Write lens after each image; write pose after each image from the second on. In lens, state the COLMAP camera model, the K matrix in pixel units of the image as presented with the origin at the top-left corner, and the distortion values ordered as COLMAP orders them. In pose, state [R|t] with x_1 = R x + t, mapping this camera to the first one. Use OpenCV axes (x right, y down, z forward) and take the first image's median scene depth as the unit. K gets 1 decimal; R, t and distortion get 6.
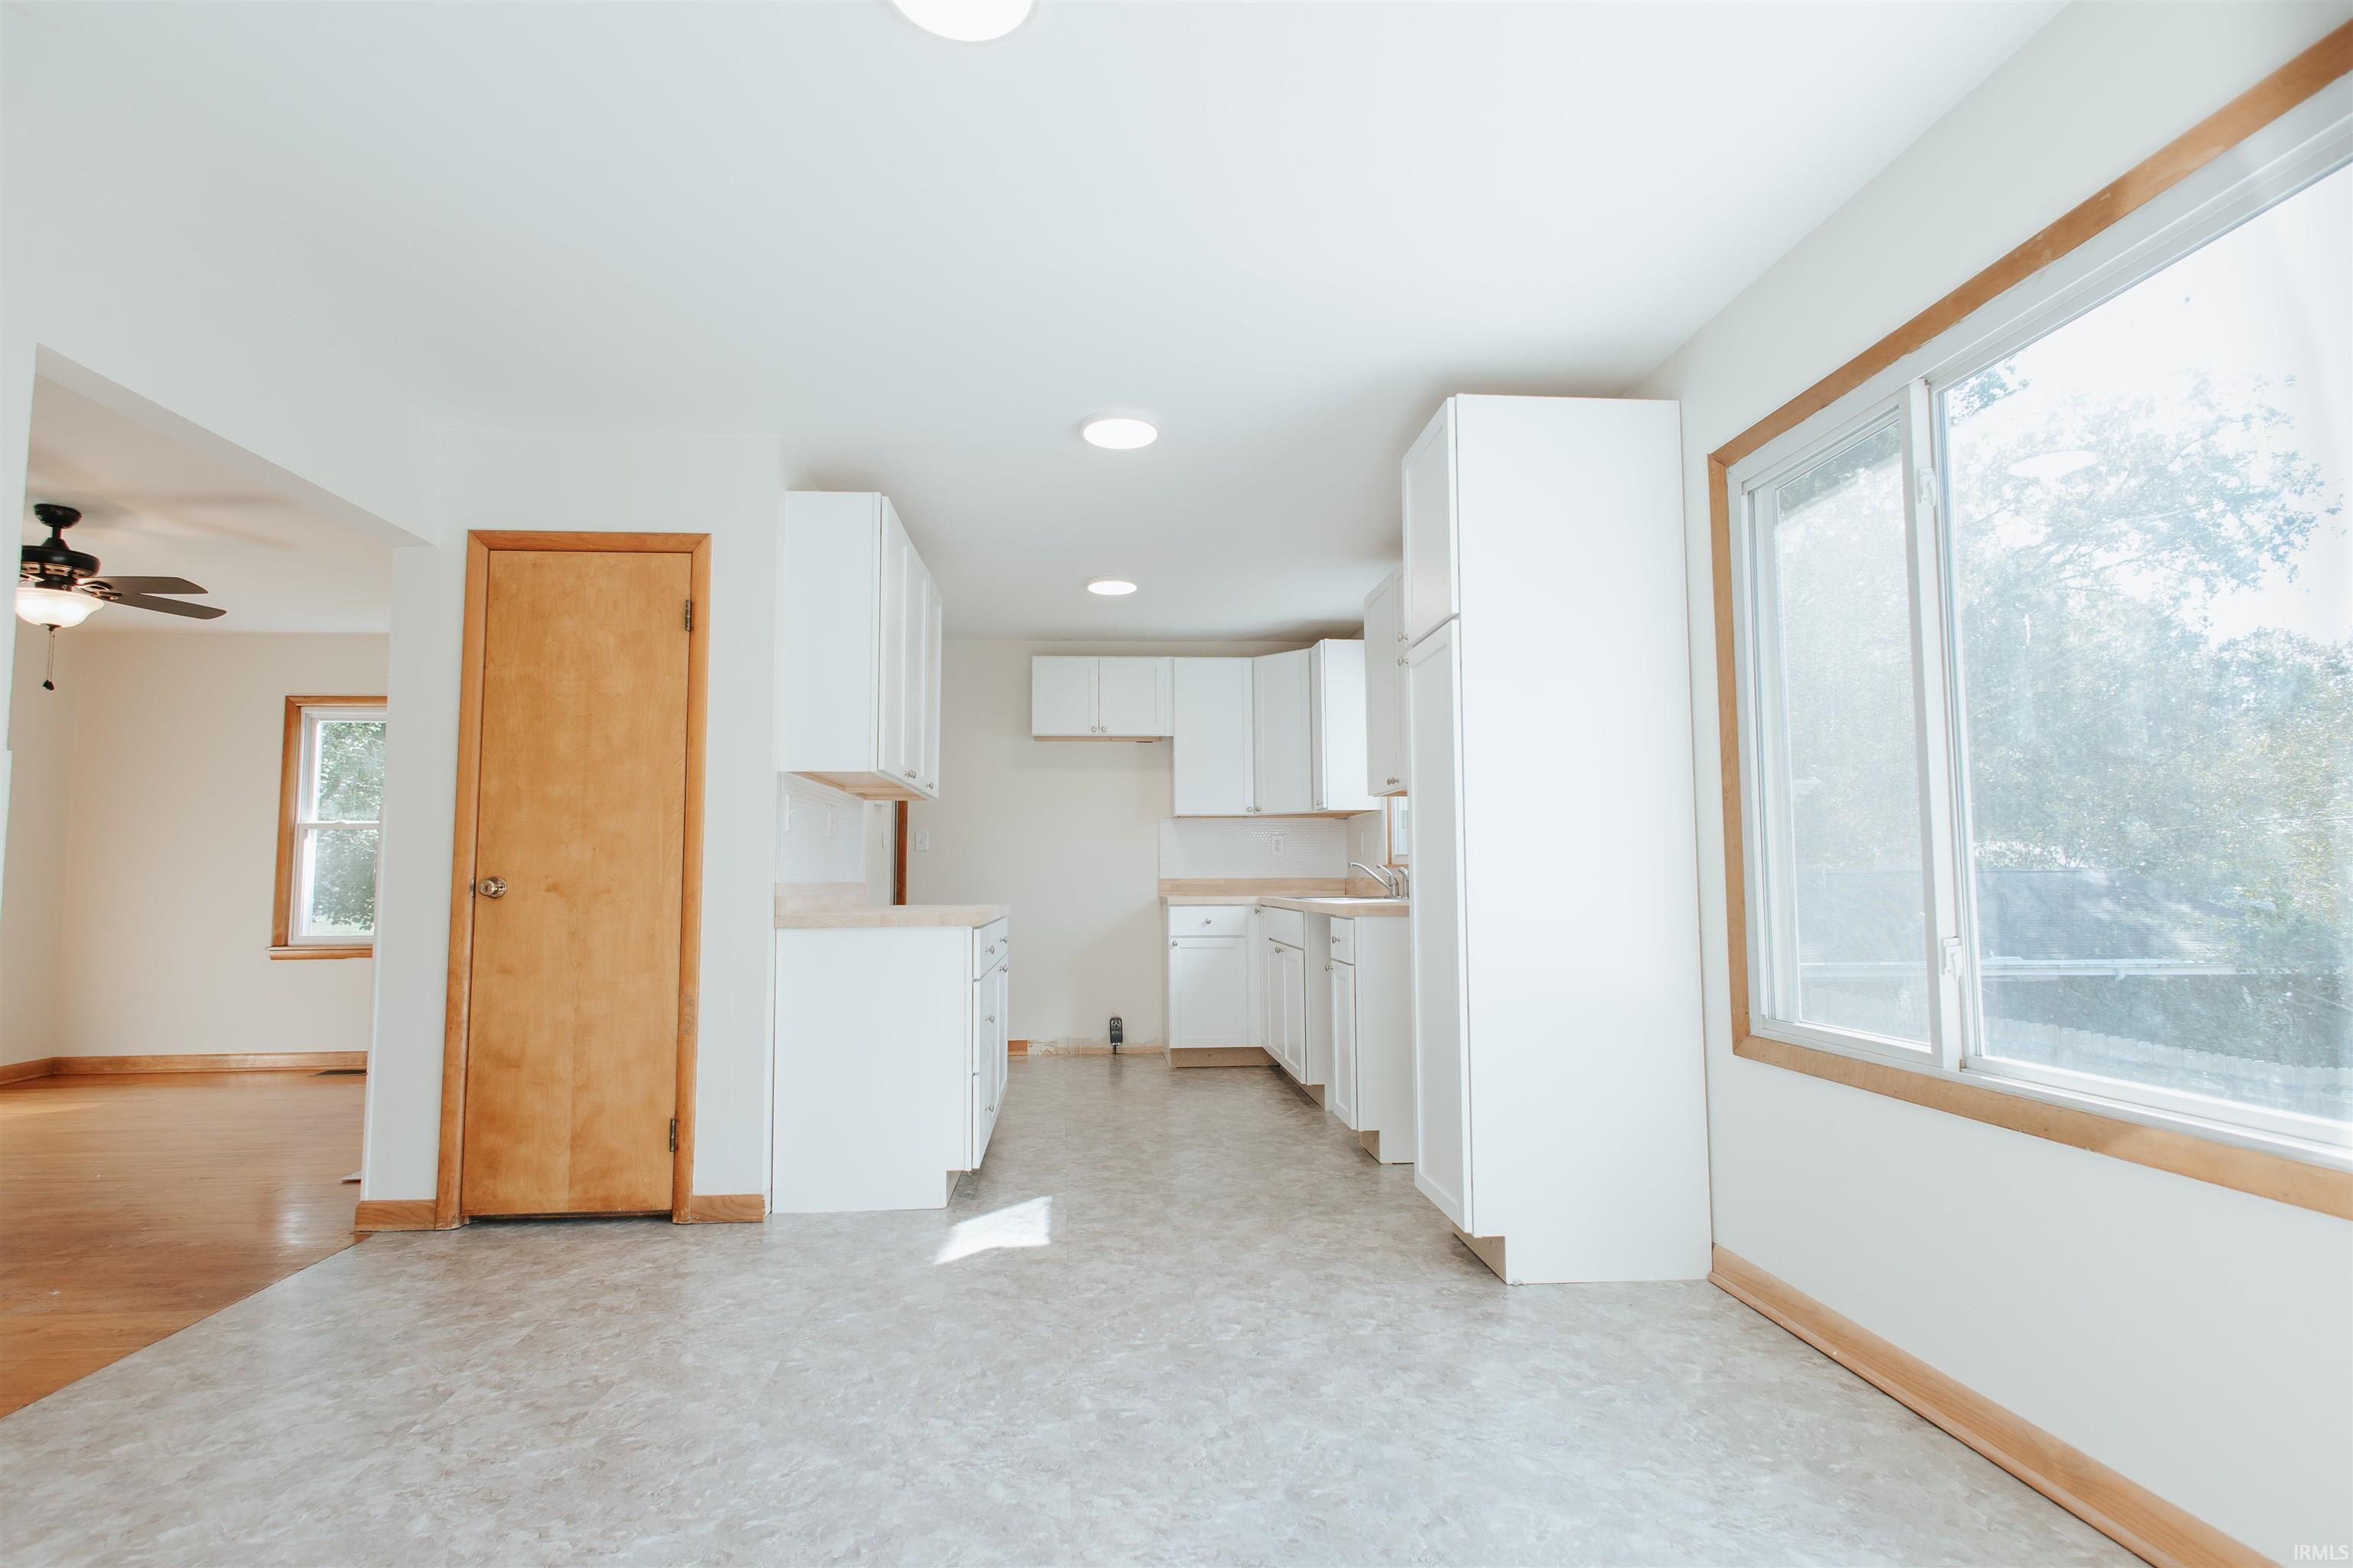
lens RADIAL K [[1134.9, 0, 1170.1], [0, 1134.9, 789.5], [0, 0, 1]] dist [0.010947, -0.000274]
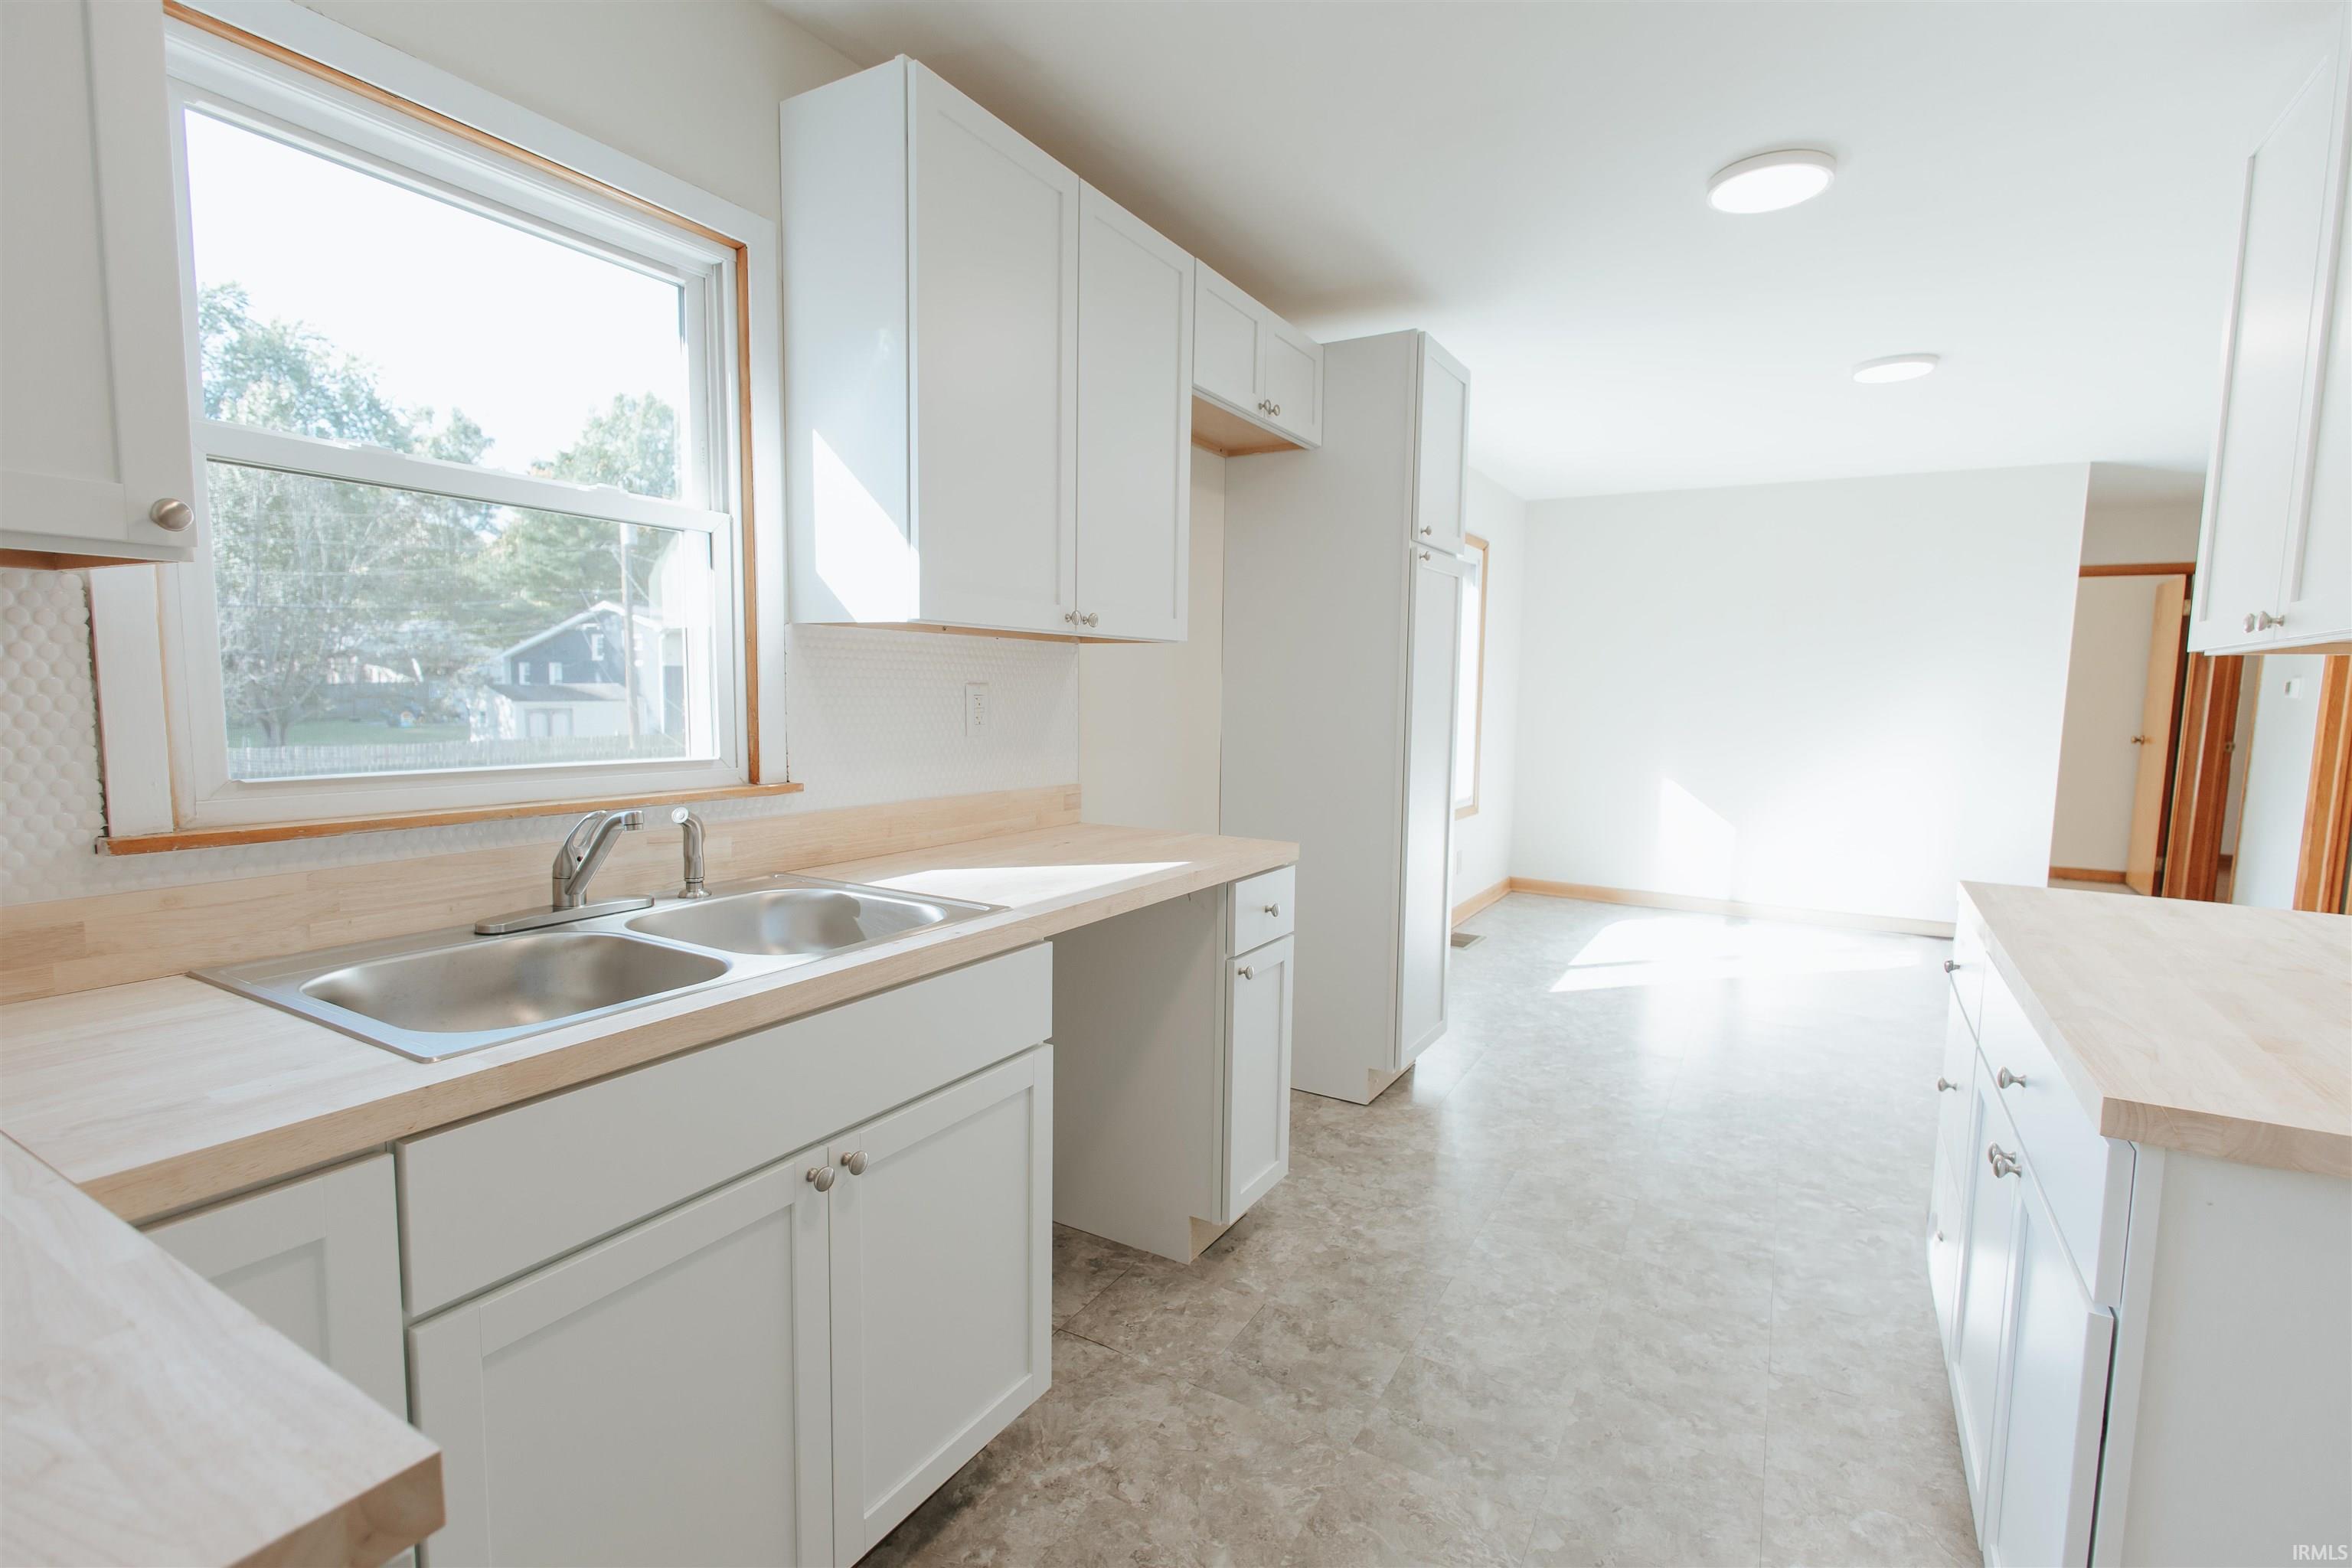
lens RADIAL K [[1081.3, 0, 1187.1], [0, 1081.3, 789.5], [0, 0, 1]] dist [0.007896, -0.000015]
pose [[-0.819626, -0.063980, 0.569315, -0.161519], [-0.057506, 0.997913, 0.029357, 0.069167], [-0.570005, -0.008677, -0.821595, 1.813969]]
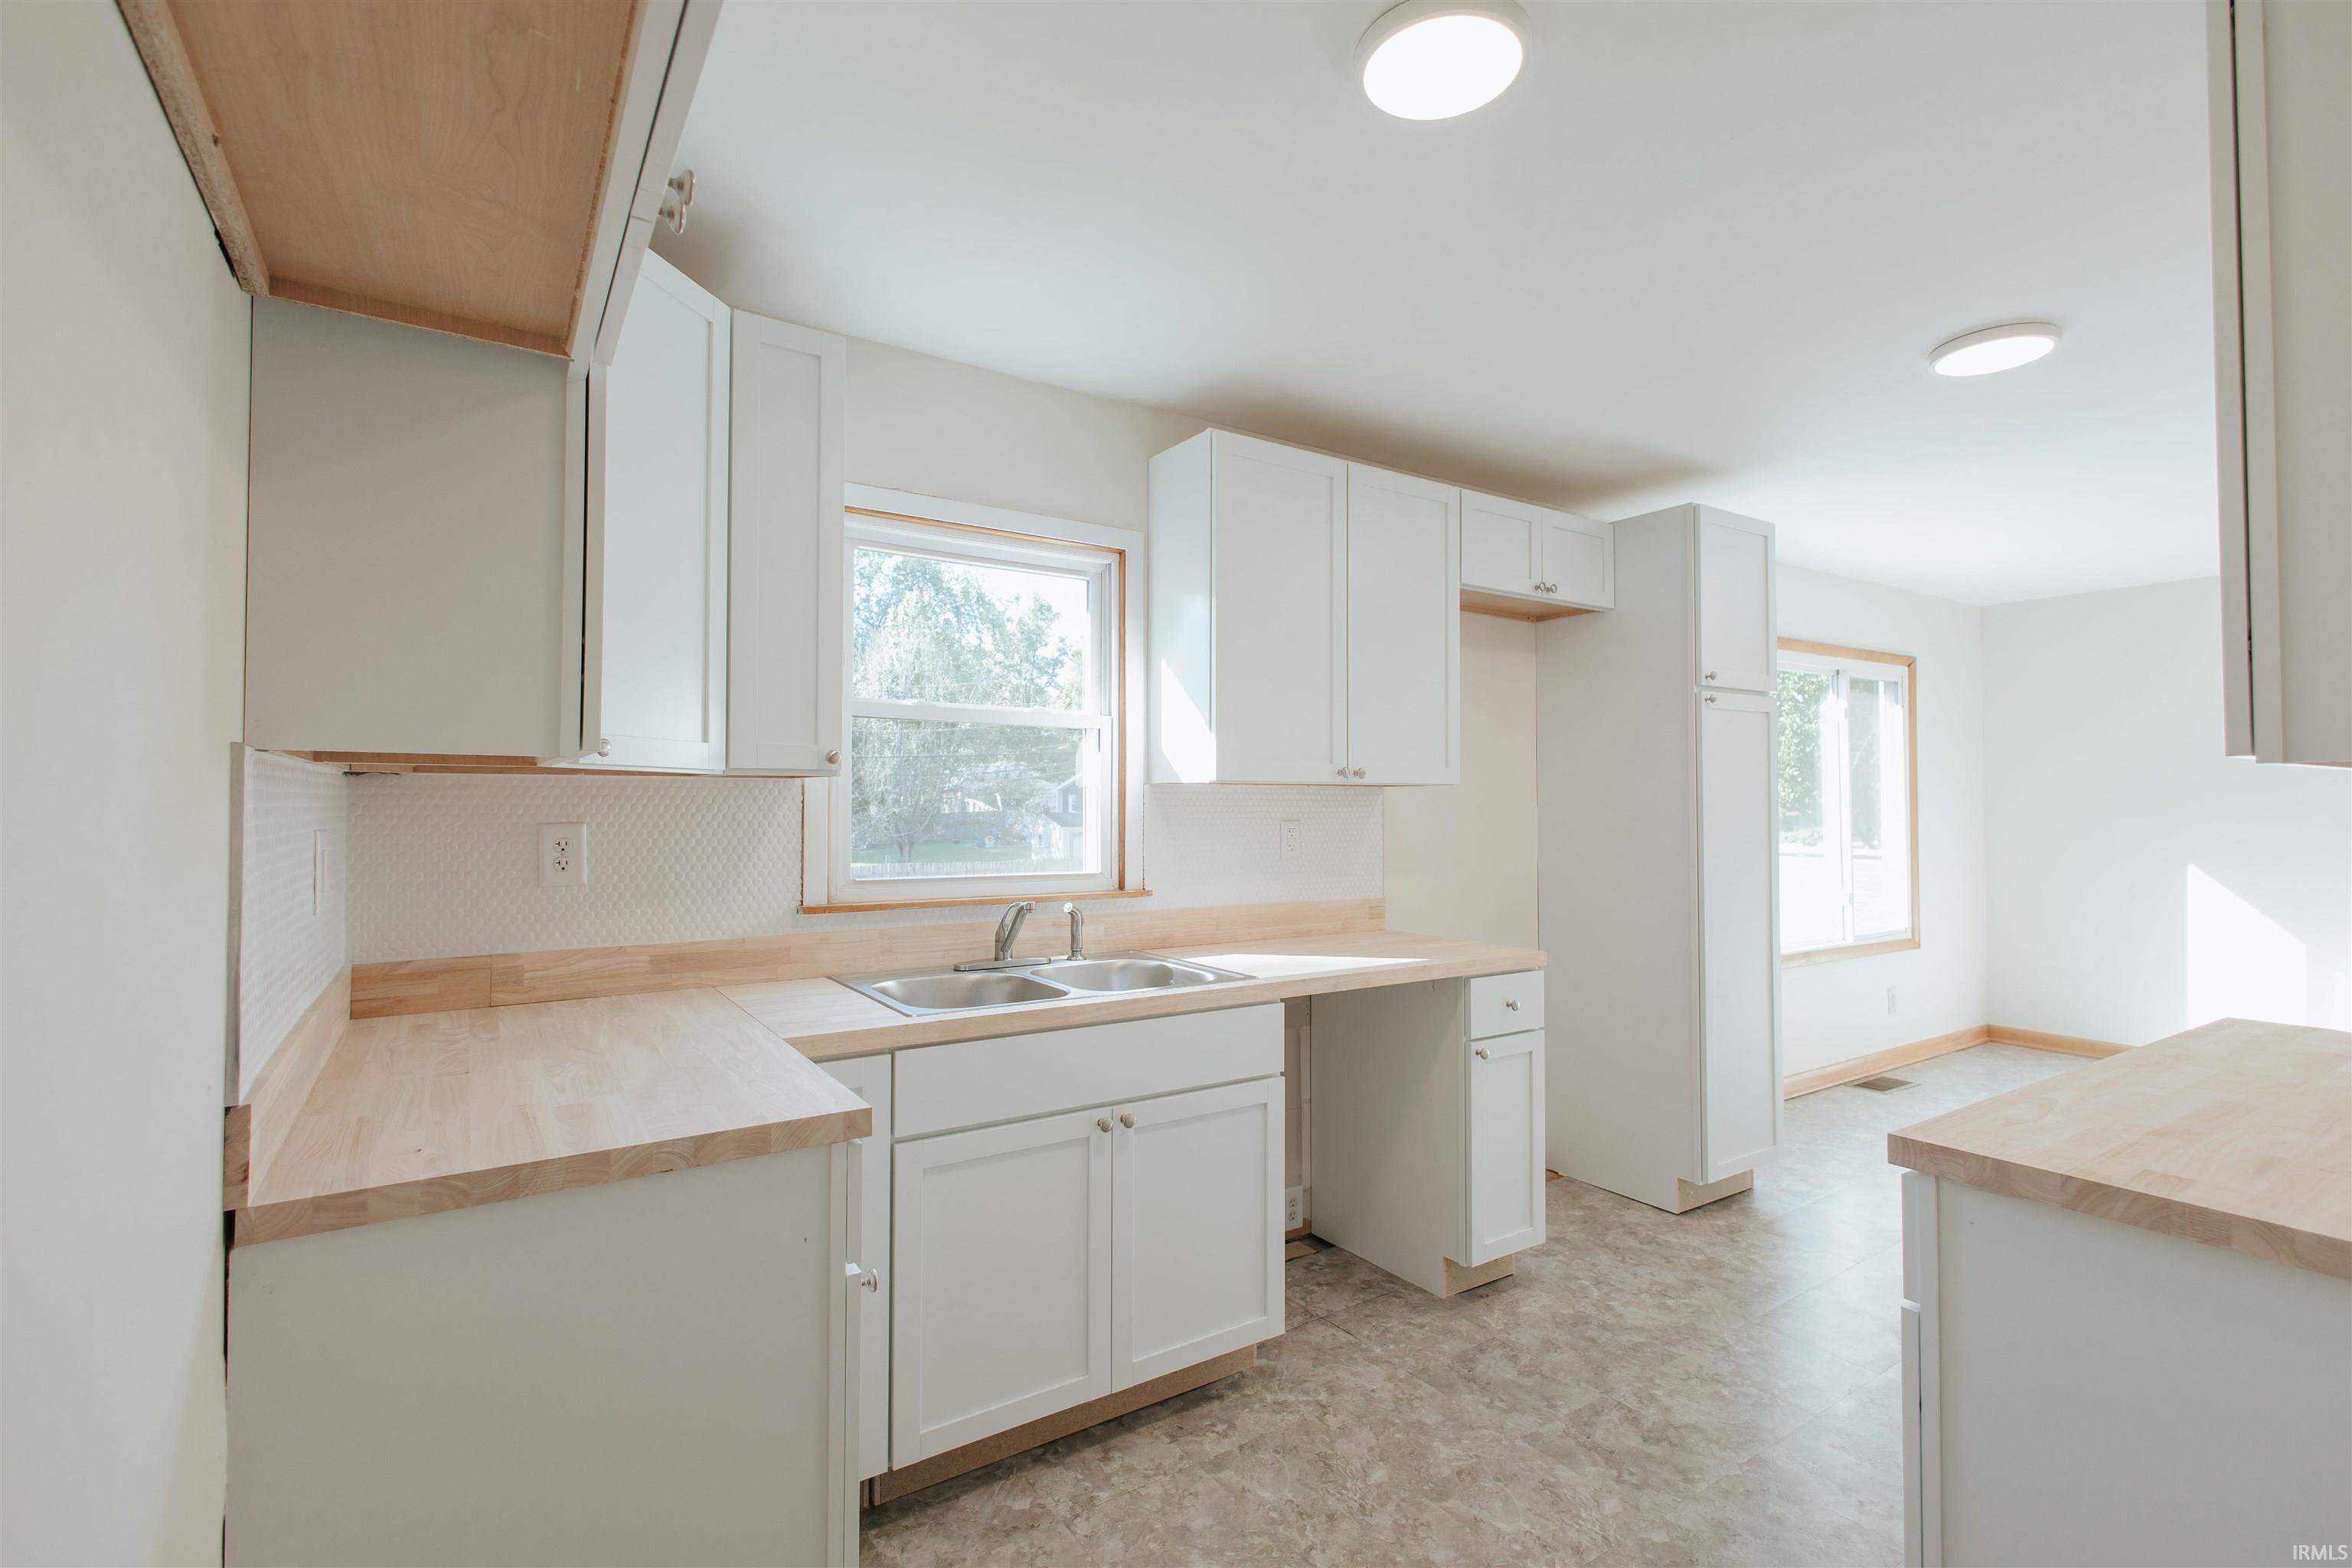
lens RADIAL K [[1078.7, 0, 1176.0], [0, 1078.7, 784.0], [0, 0, 1]] dist [0.009890, -0.000002]
pose [[-0.485526, 0.019029, 0.874015, -0.422916], [-0.067809, 0.995931, -0.059352, 0.060132], [-0.871588, -0.088083, -0.482260, 1.859676]]
